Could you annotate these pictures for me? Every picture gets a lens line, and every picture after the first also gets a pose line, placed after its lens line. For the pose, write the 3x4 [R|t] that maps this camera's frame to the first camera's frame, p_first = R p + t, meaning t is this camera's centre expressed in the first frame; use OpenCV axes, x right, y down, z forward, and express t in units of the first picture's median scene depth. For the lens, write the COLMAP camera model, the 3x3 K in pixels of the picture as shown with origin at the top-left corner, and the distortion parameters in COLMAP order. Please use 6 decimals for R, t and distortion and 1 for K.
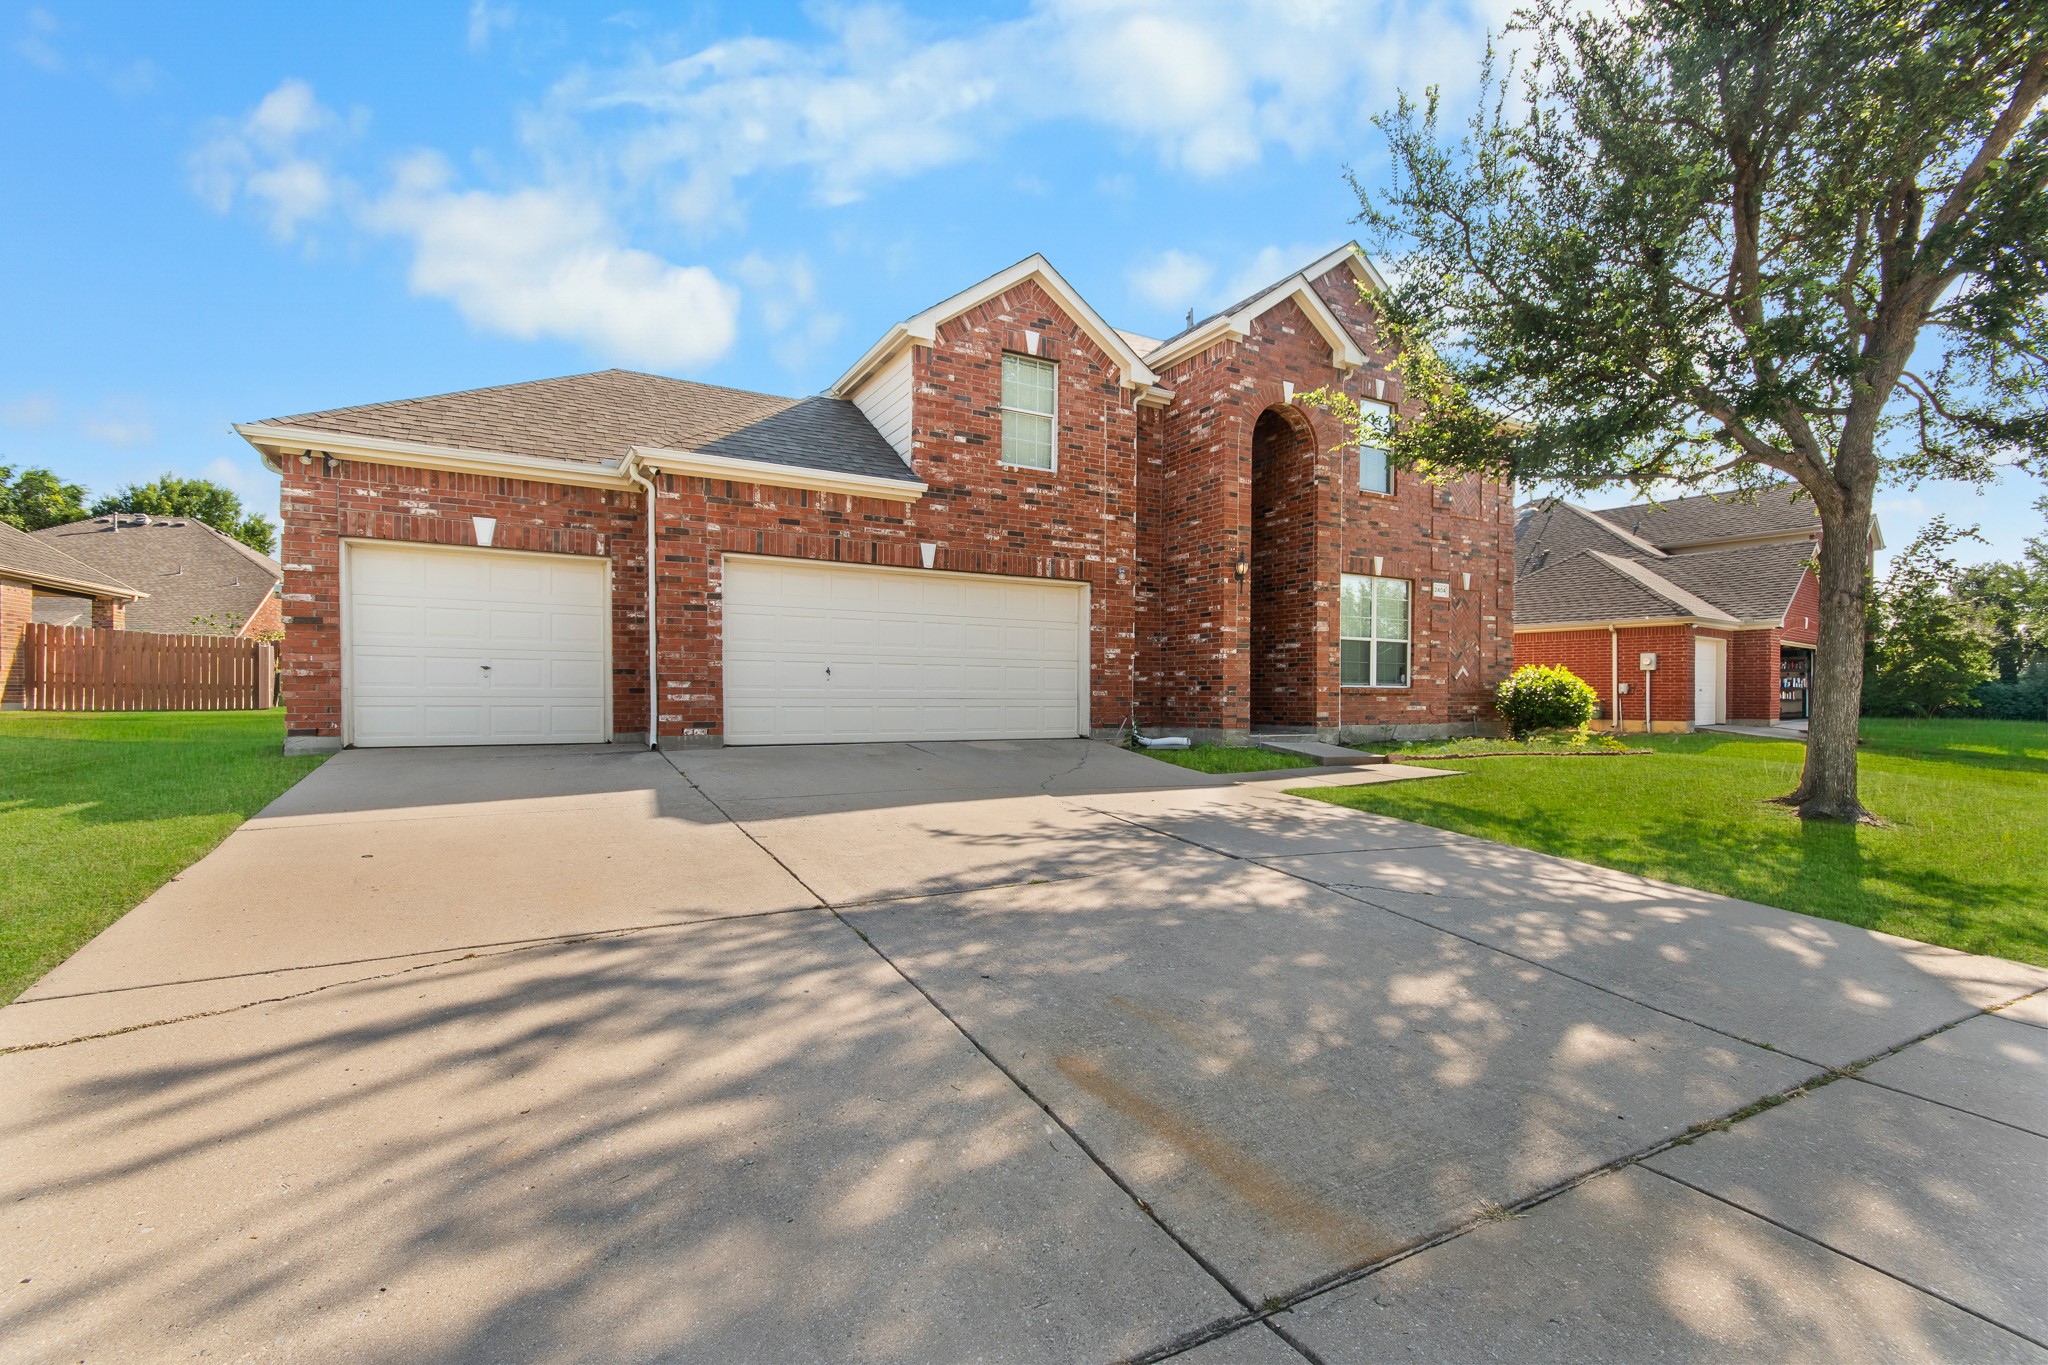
lens RADIAL K [[884.3, 0, 1025.6], [0, 884.3, 697.6], [0, 0, 1]] dist [0.009724, 0.000399]
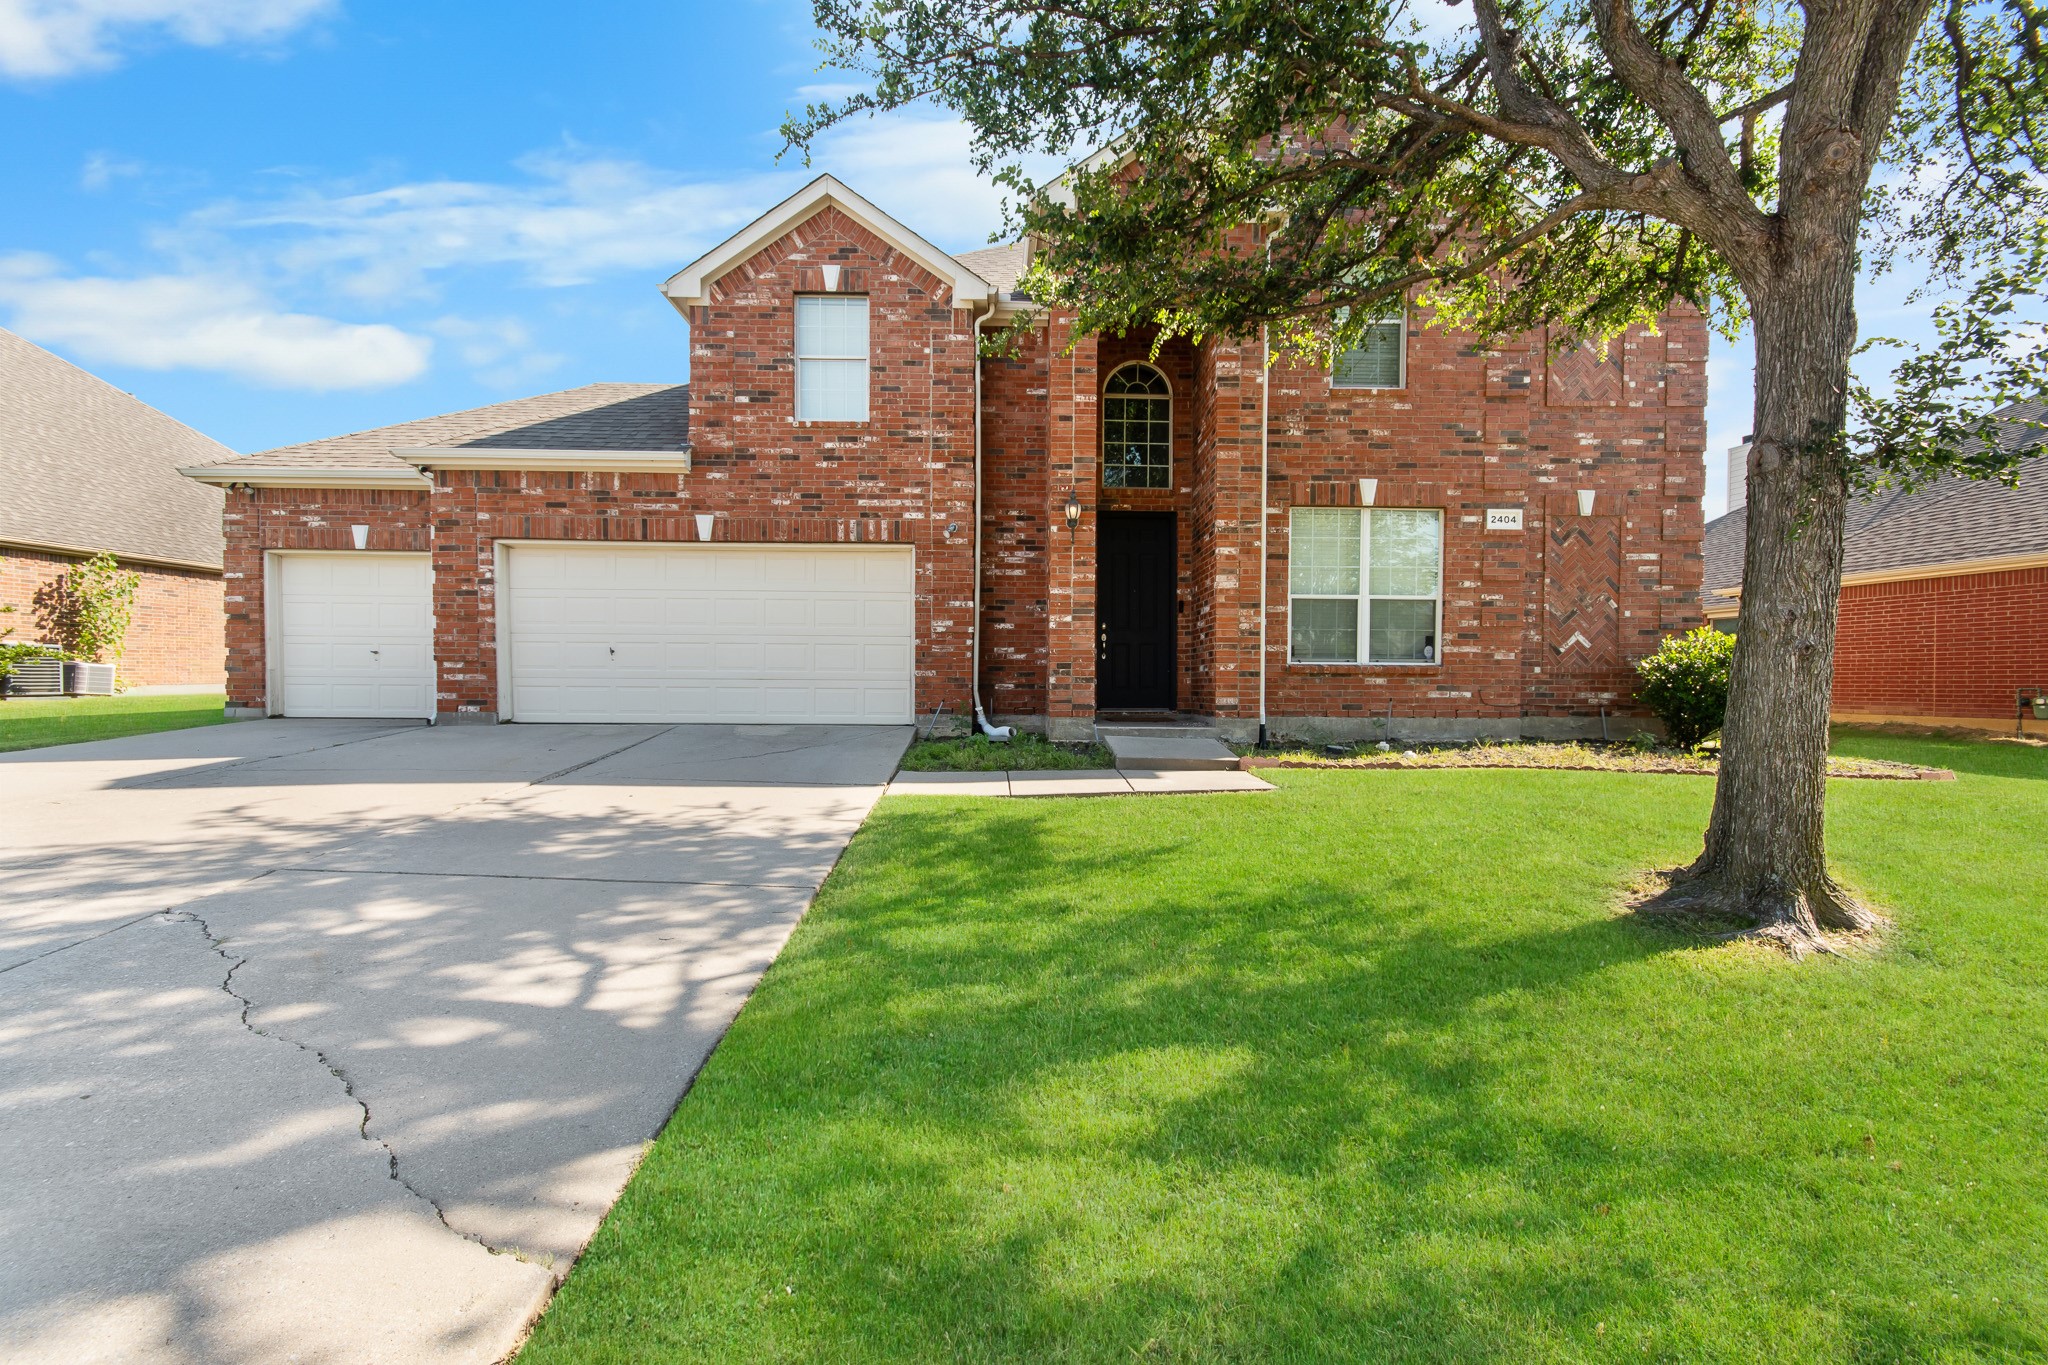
lens RADIAL K [[884.3, 0, 1025.6], [0, 884.3, 697.6], [0, 0, 1]] dist [0.009724, 0.000399]
pose [[0.882592, 0.008127, -0.470069, 0.613245], [-0.002423, 0.999916, 0.012738, 0.008117], [0.470133, -0.010104, 0.882538, 0.309940]]
